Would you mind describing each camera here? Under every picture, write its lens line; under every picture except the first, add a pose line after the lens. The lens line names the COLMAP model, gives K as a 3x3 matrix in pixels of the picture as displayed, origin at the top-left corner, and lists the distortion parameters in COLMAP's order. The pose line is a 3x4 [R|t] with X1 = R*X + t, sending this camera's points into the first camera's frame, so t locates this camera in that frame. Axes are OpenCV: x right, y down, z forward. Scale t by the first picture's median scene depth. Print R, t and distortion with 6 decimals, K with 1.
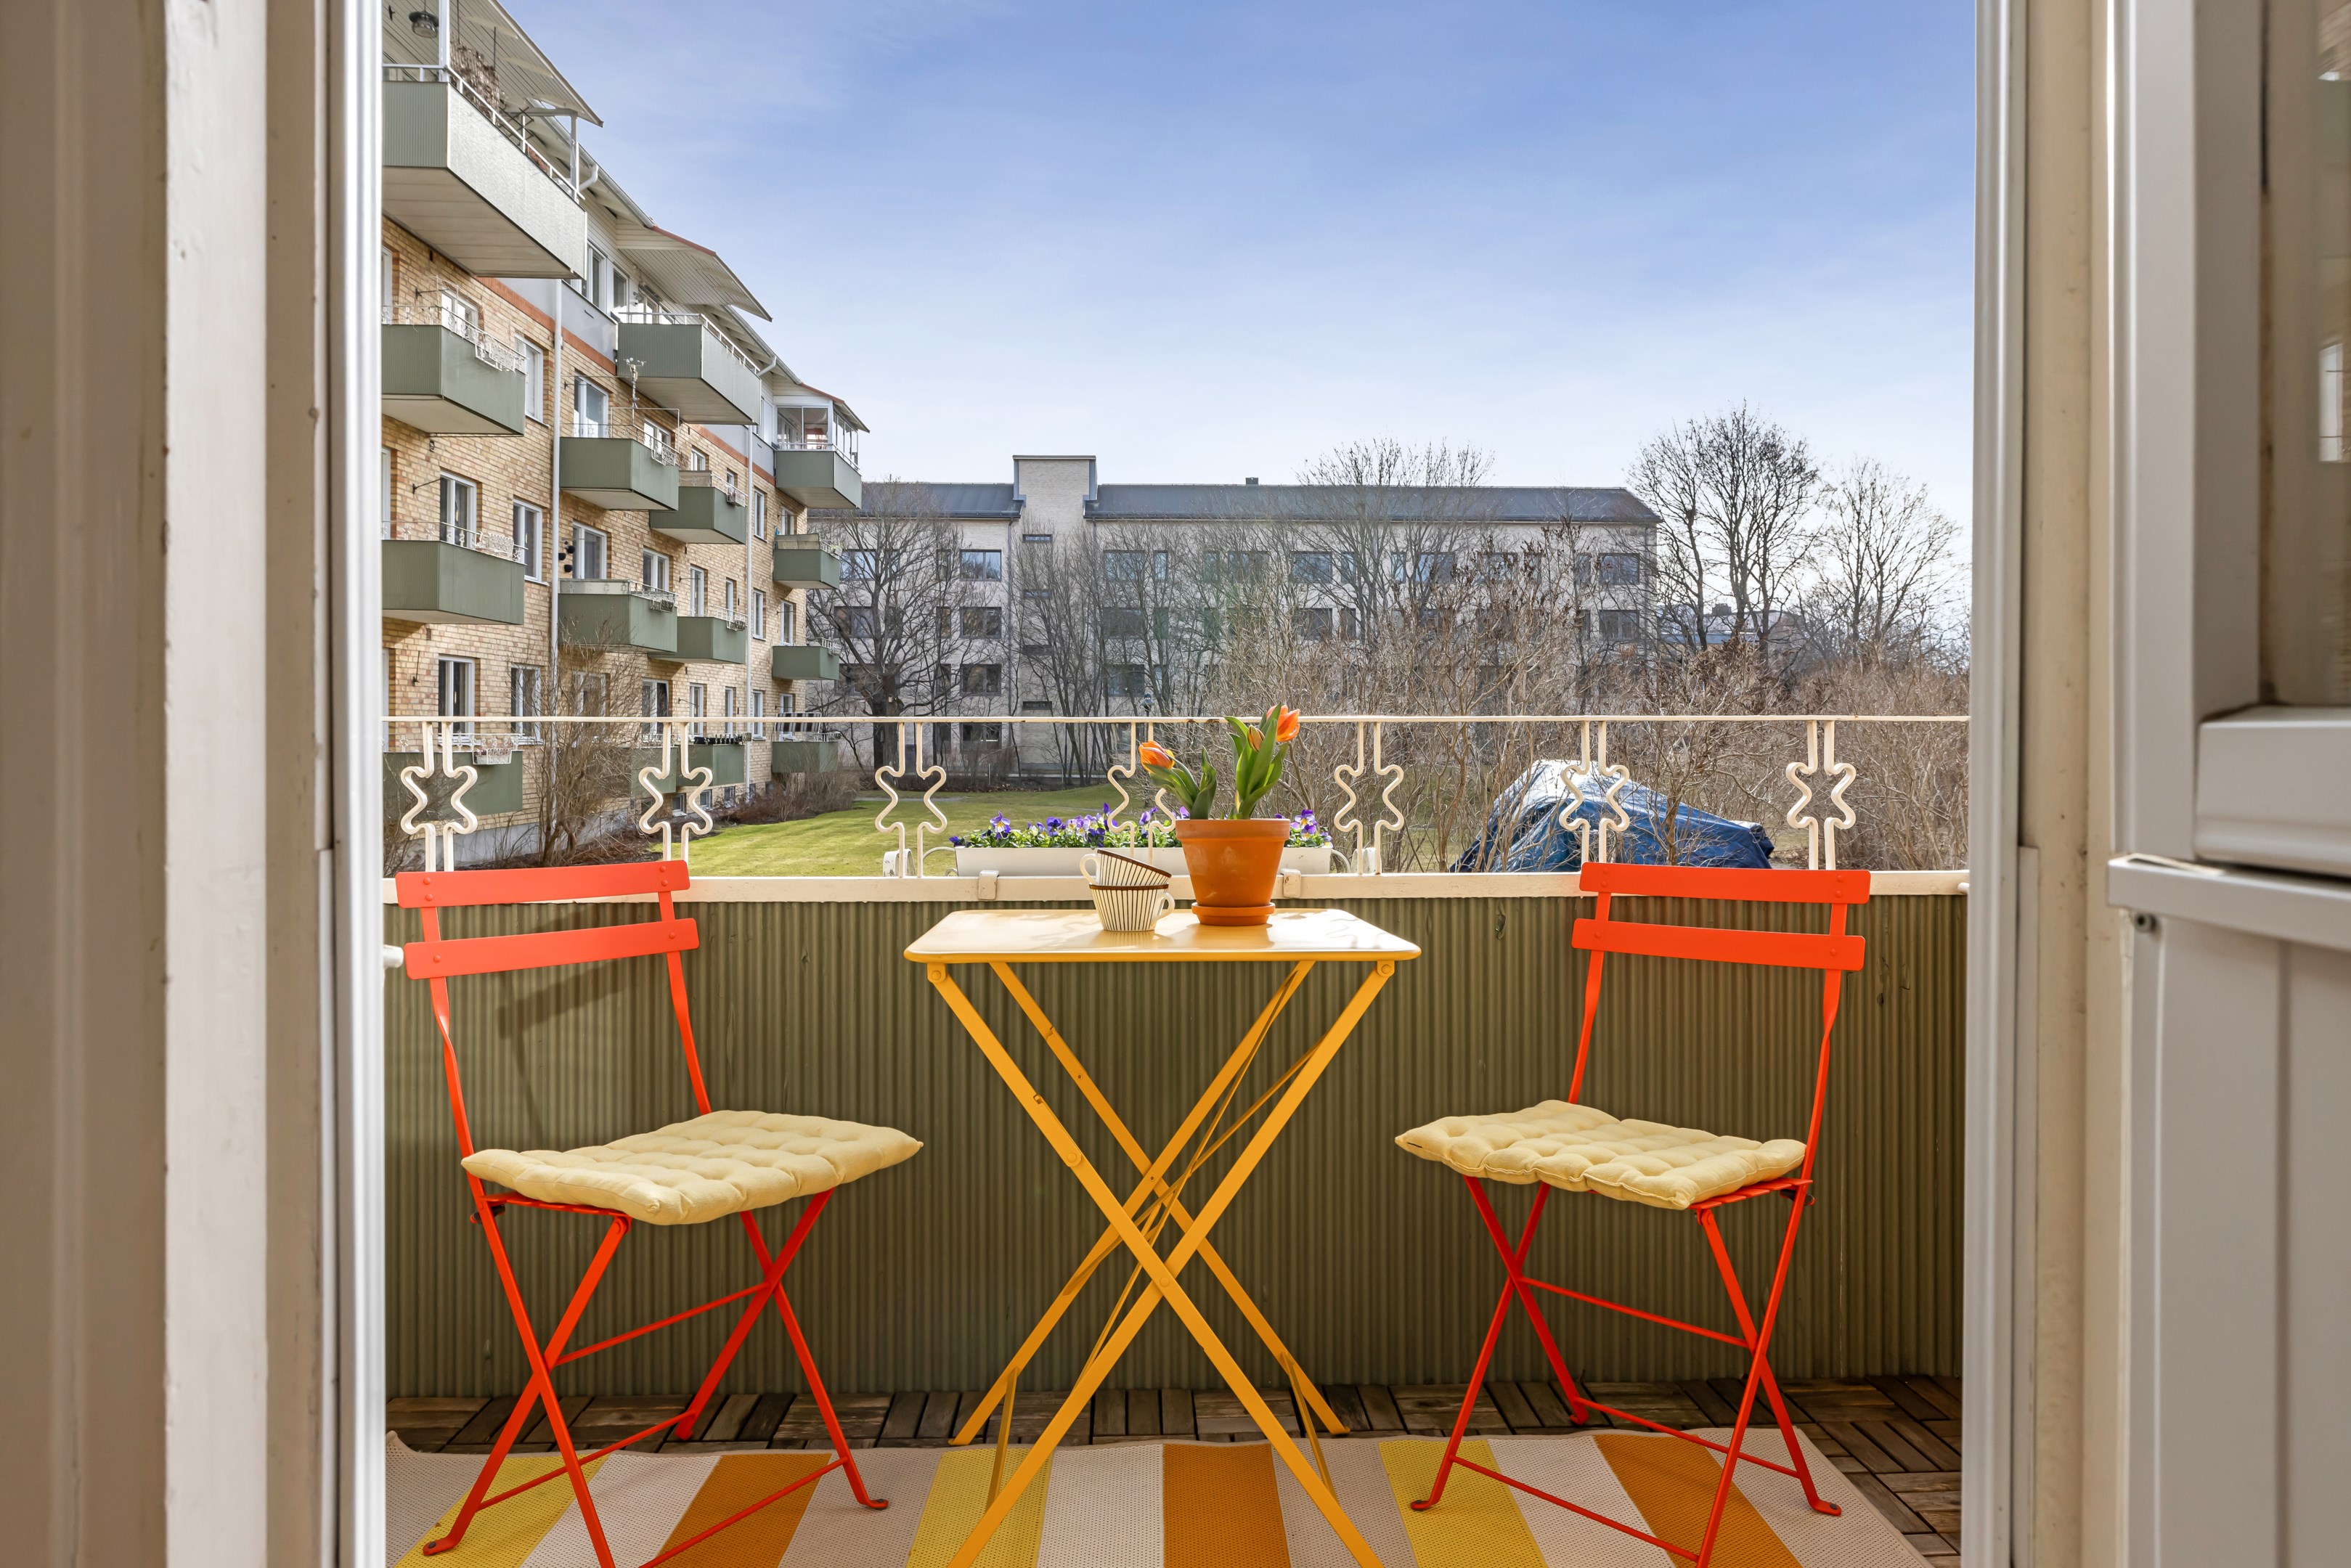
lens RADIAL K [[1355.5, 0, 1177.3], [0, 1355.5, 740.2], [0, 0, 1]] dist [-0.003047, -0.001689]
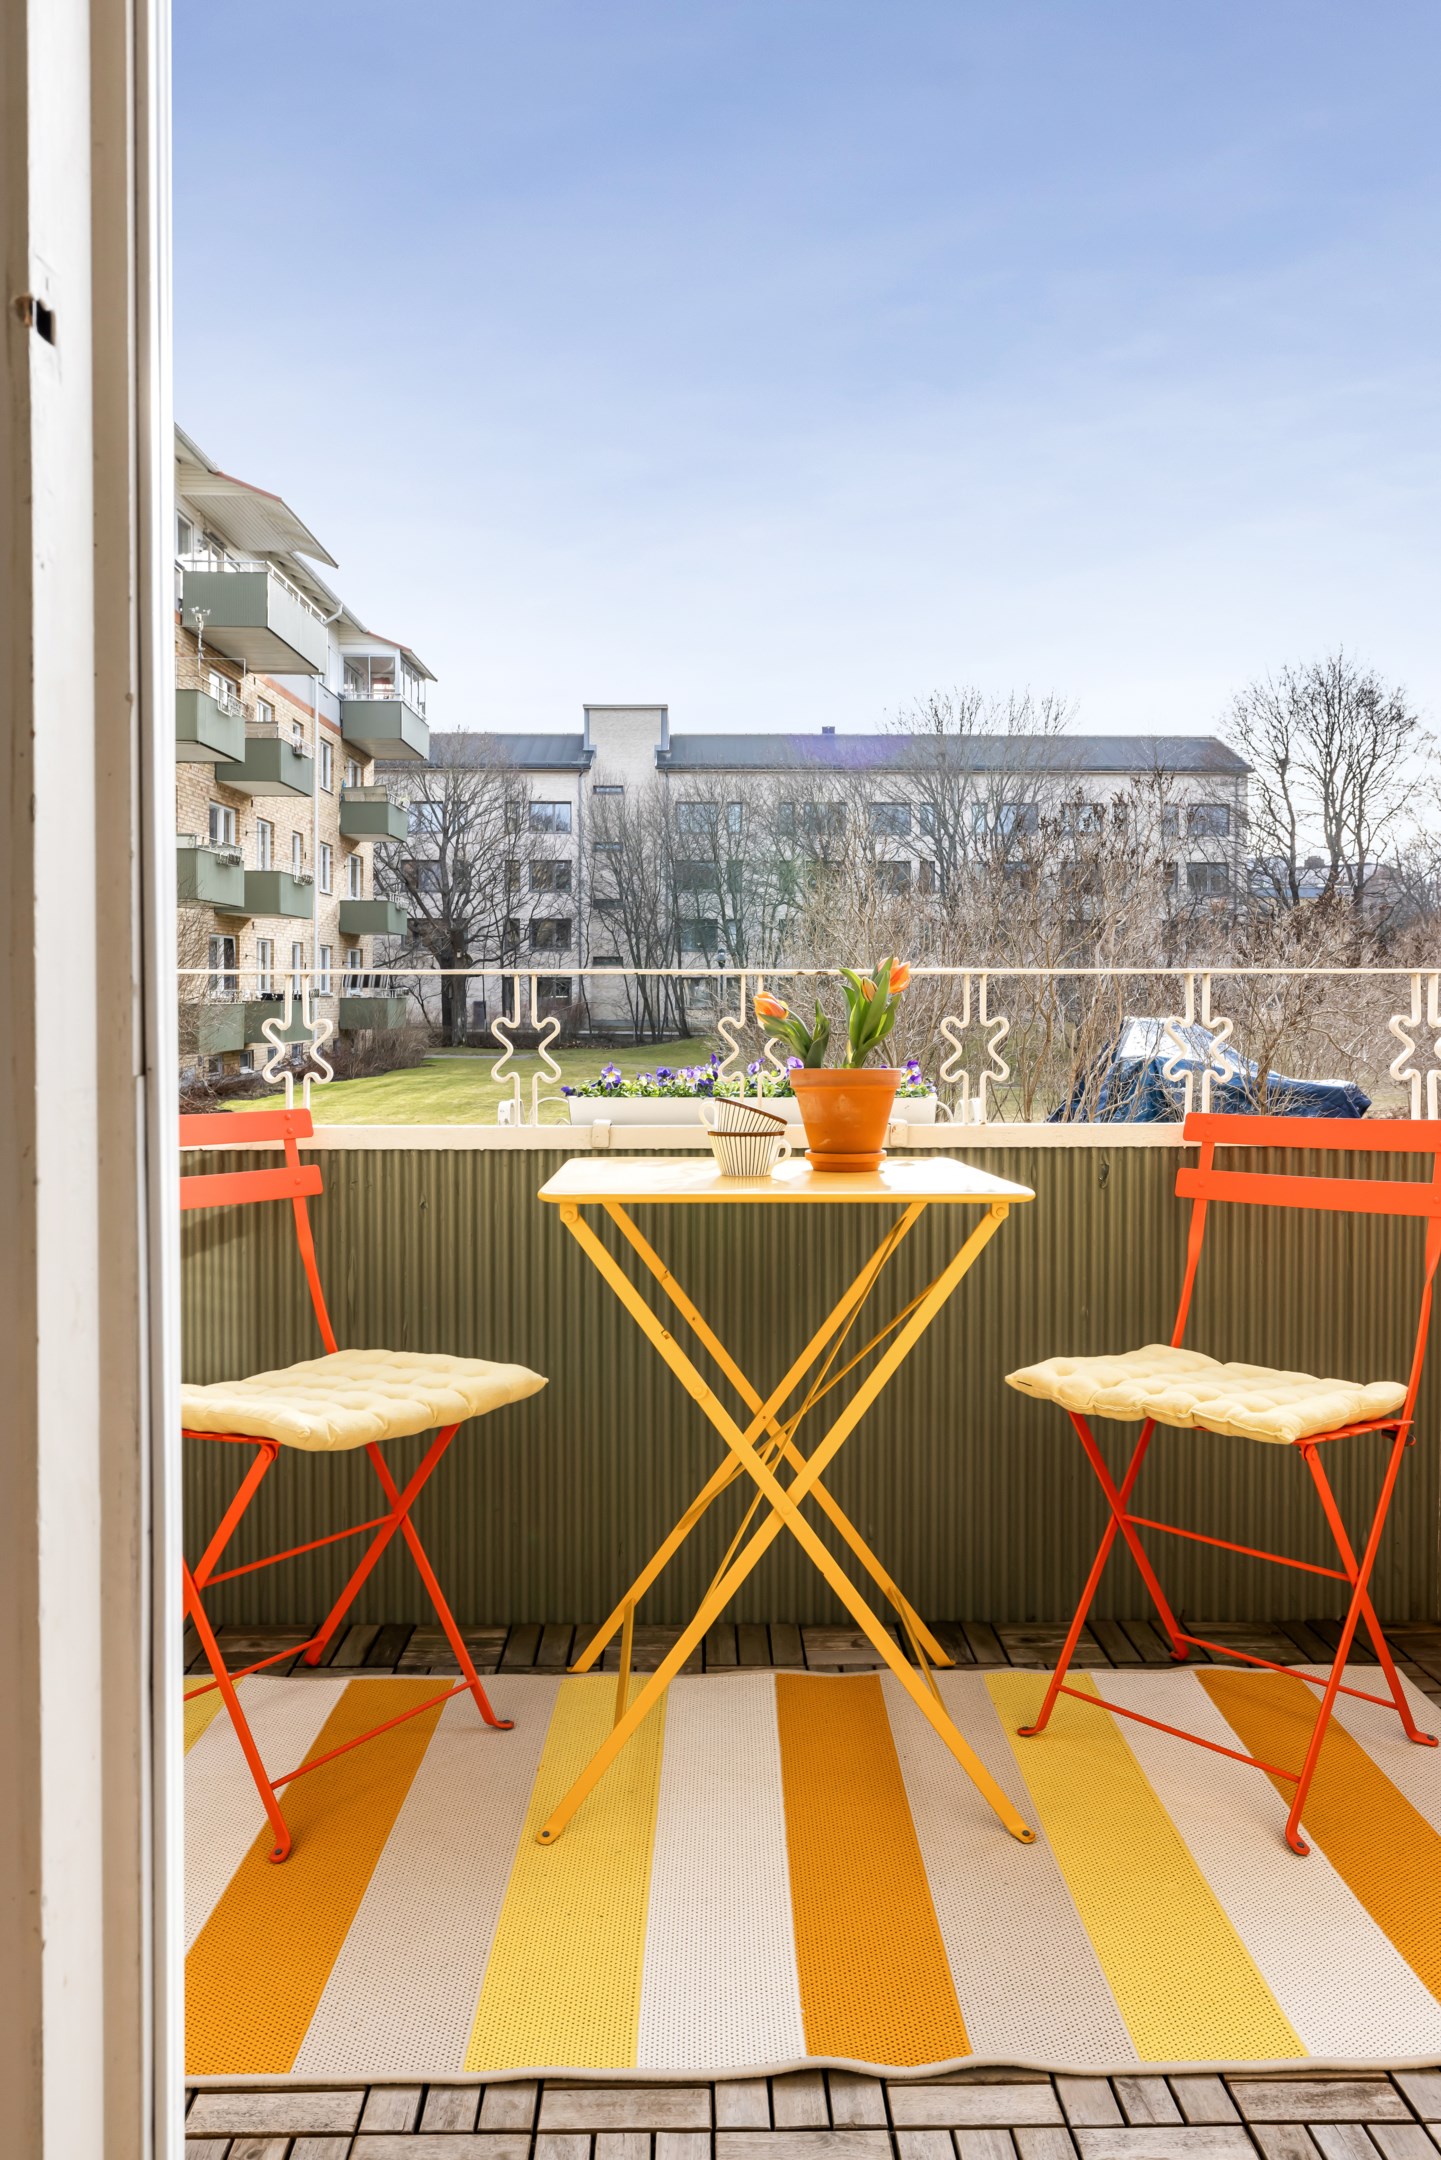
lens RADIAL K [[1390.4, 0, 720.7], [0, 1390.4, 1021.4], [0, 0, 1]] dist [-0.004811, 0.001903]
pose [[0.999784, 0.001014, -0.020767, -0.005593], [-0.000647, 0.999844, 0.017647, 0.000706], [0.020782, -0.017629, 0.999629, -0.009430]]
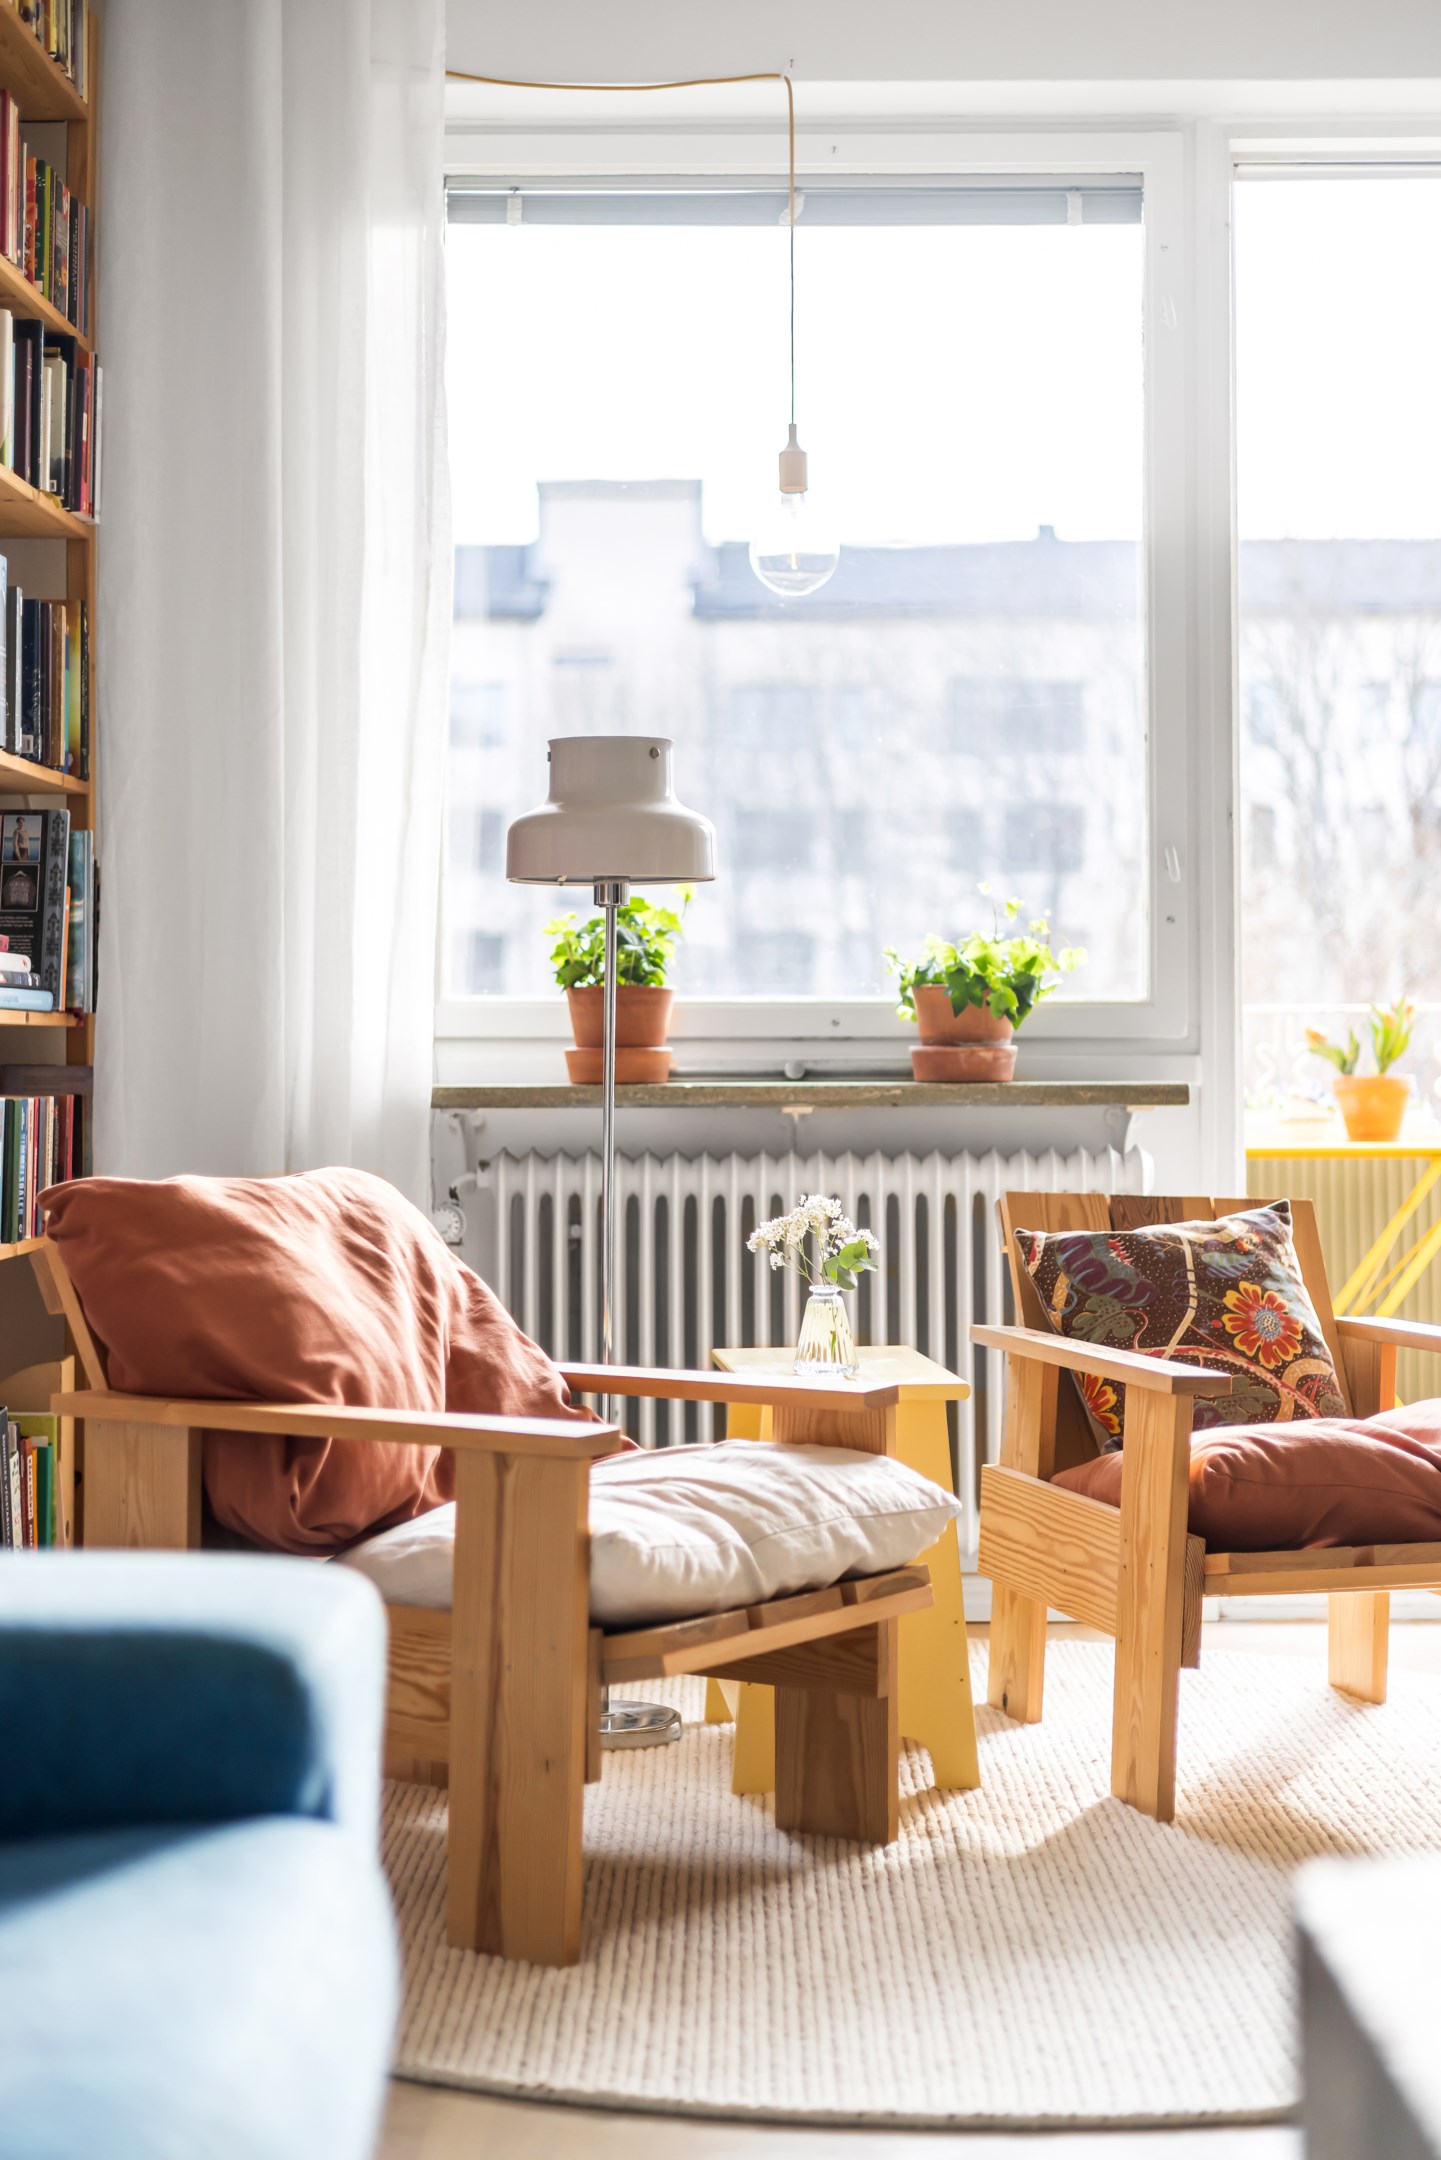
lens RADIAL K [[3173.4, 0, 720.5], [0, 3173.4, 1080.0], [0, 0, 1]] dist [-0.010943, -0.020744]
pose [[0.999256, -0.008718, -0.037565, -0.090416], [0.008451, 0.999938, -0.007257, 0.013964], [0.037626, 0.006934, 0.999268, -0.408357]]
